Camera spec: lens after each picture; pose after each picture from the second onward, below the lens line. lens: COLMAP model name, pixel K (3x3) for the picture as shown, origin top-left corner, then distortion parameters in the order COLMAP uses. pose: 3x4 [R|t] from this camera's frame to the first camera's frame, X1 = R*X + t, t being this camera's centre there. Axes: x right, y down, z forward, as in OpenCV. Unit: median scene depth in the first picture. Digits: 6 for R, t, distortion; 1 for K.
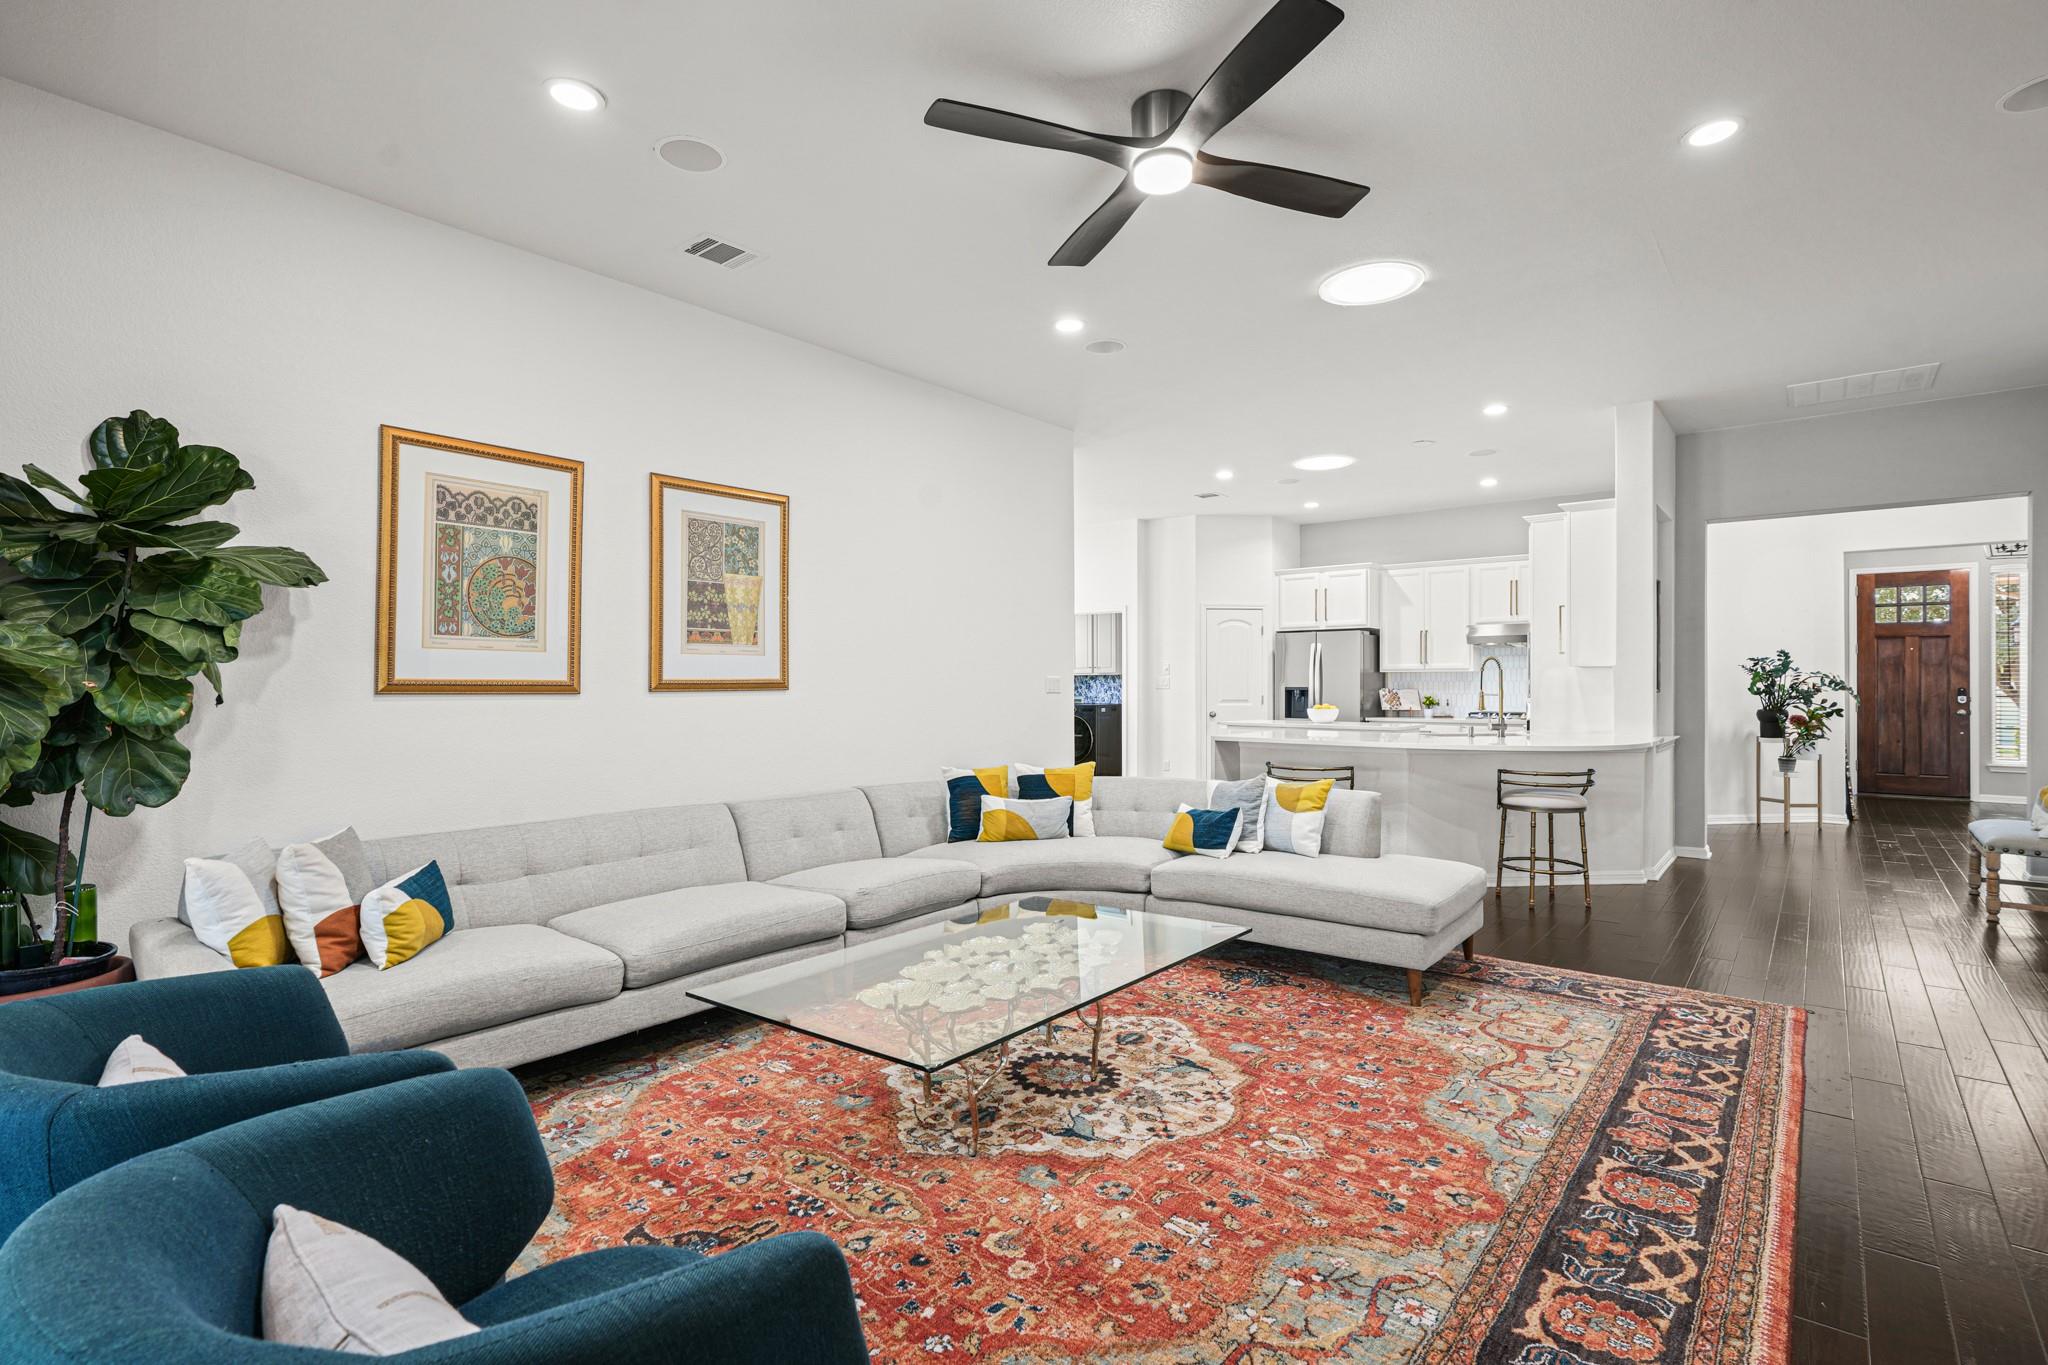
lens RADIAL K [[980.5, 0, 1034.1], [0, 980.5, 687.4], [0, 0, 1]] dist [-0.009878, 0.000457]
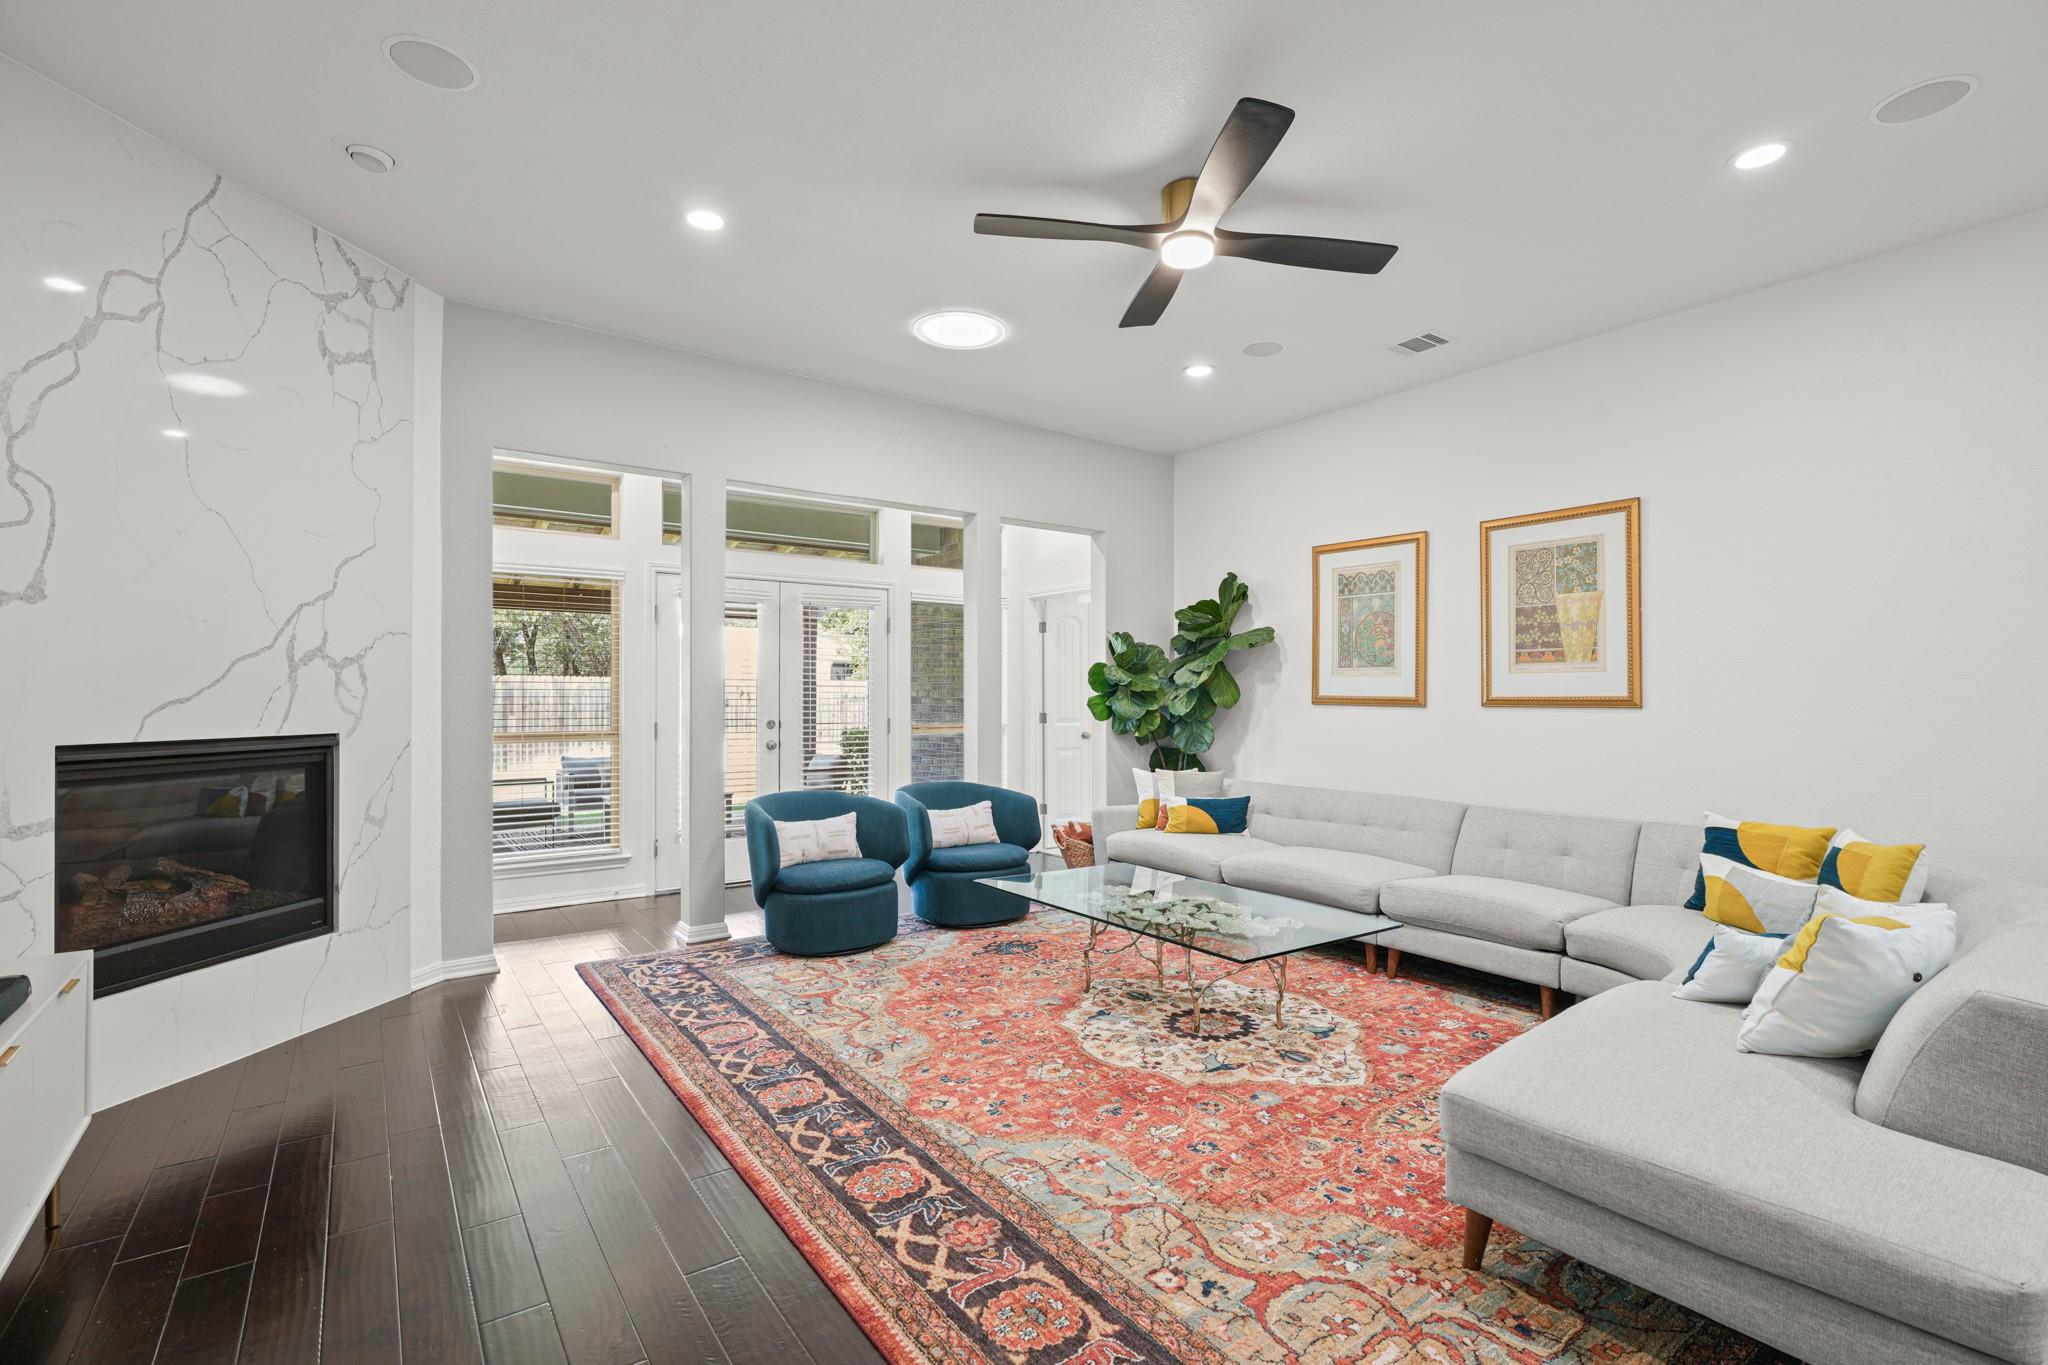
lens RADIAL K [[932.3, 0, 1009.4], [0, 932.3, 705.8], [0, 0, 1]] dist [-0.037733, 0.014500]
pose [[-0.276183, 0.012534, -0.961023, 1.225911], [-0.007068, 0.999861, 0.015072, -0.013650], [0.961079, 0.010955, -0.276057, 1.105588]]
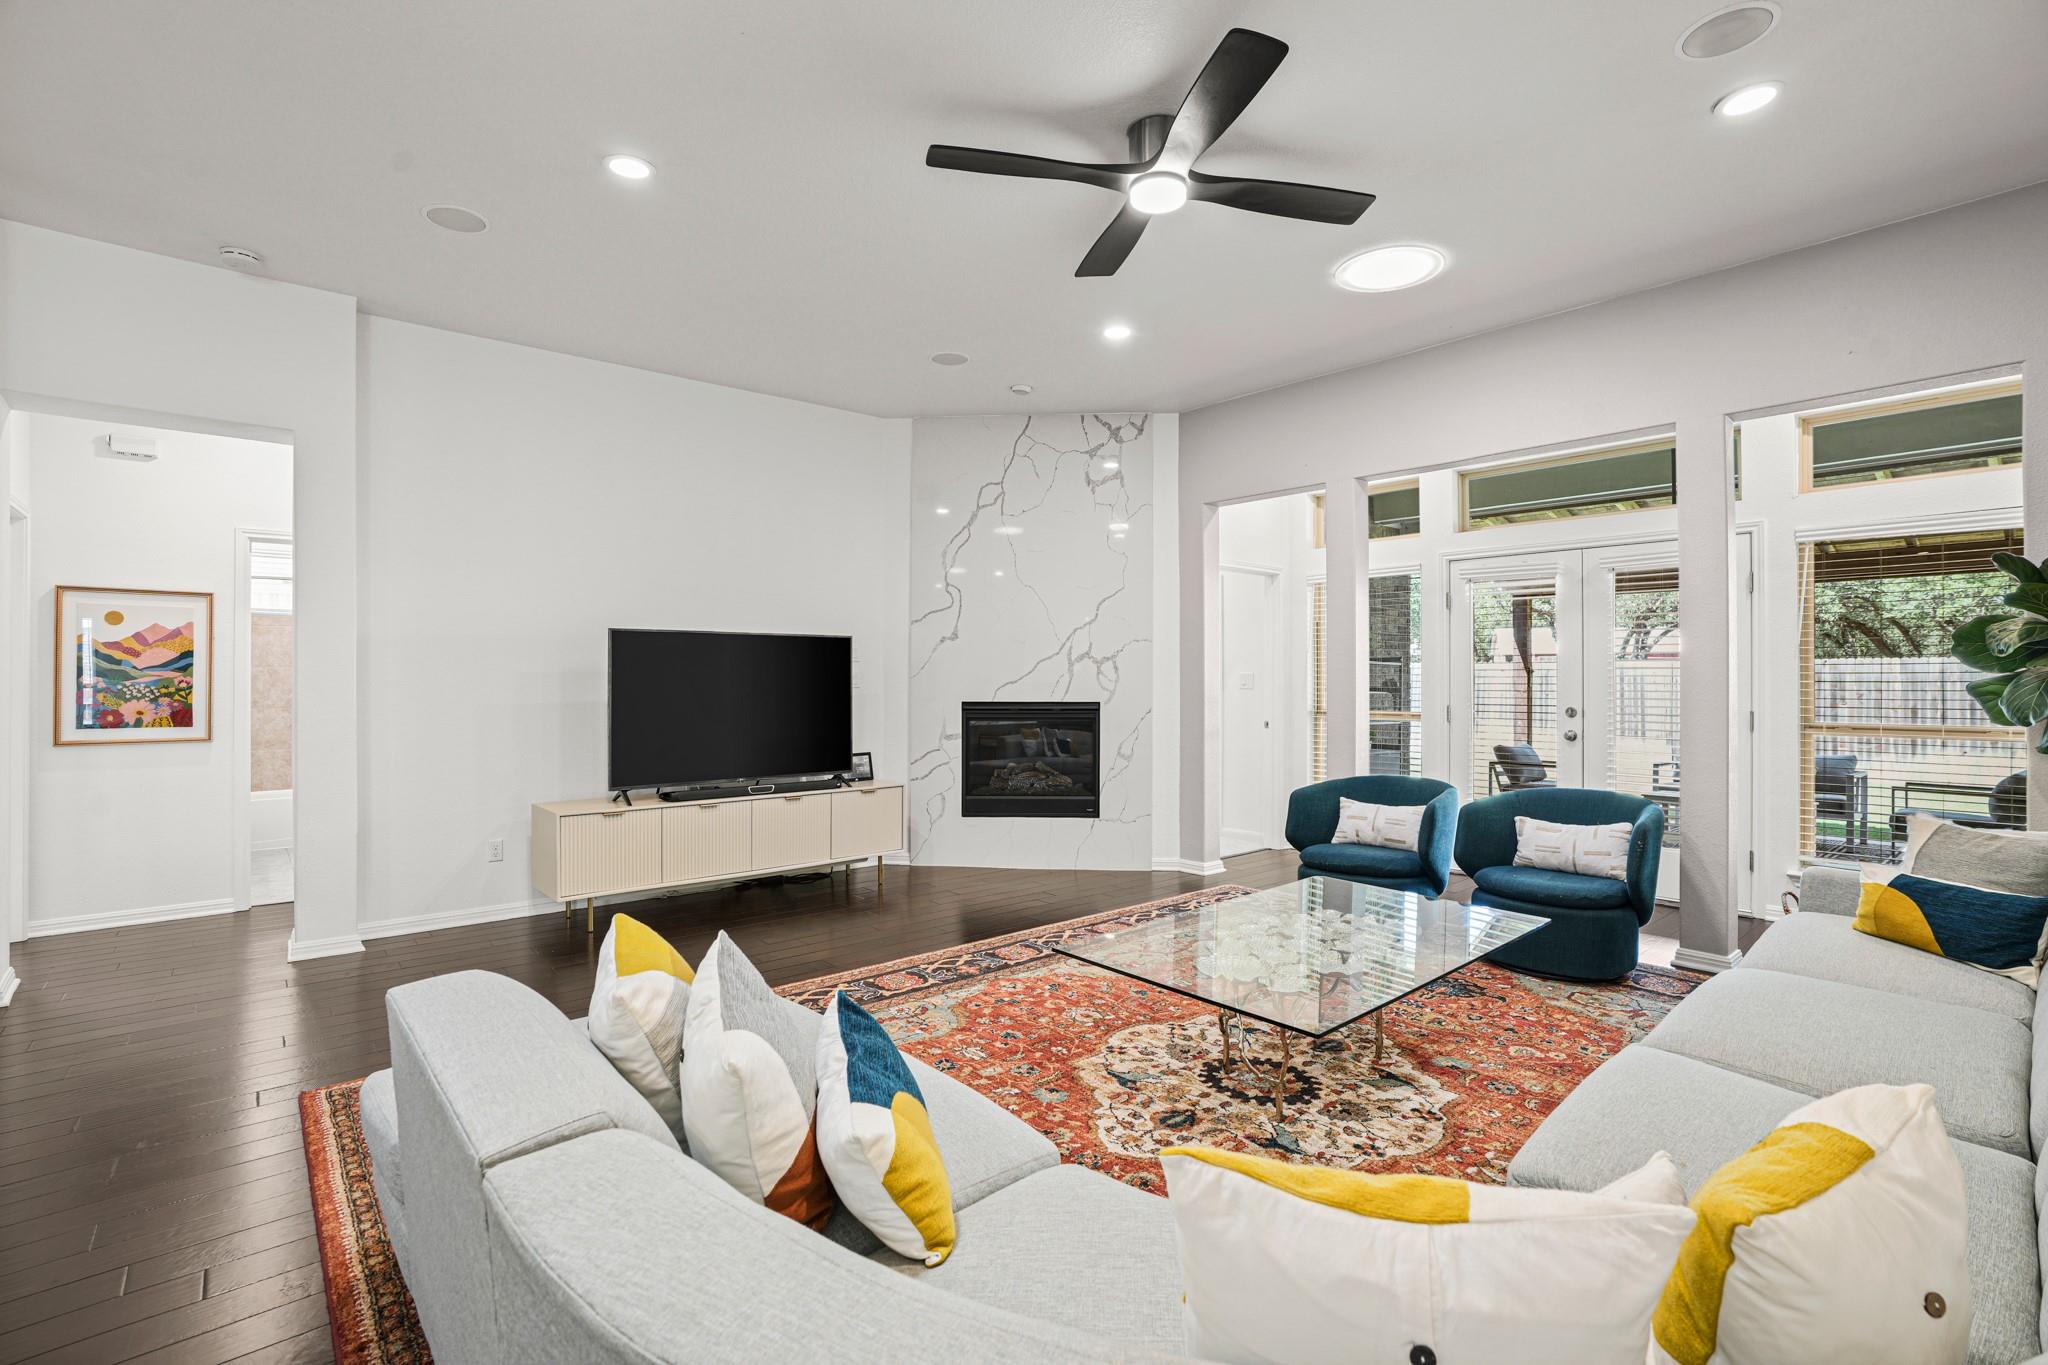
lens RADIAL K [[932.3, 0, 1019.3], [0, 932.3, 670.7], [0, 0, 1]] dist [-0.037733, 0.014500]
pose [[-0.983216, 0.004600, 0.182387, 0.097420], [0.003865, 0.999983, -0.004387, -0.014543], [-0.182404, -0.003608, -0.983217, 2.018483]]
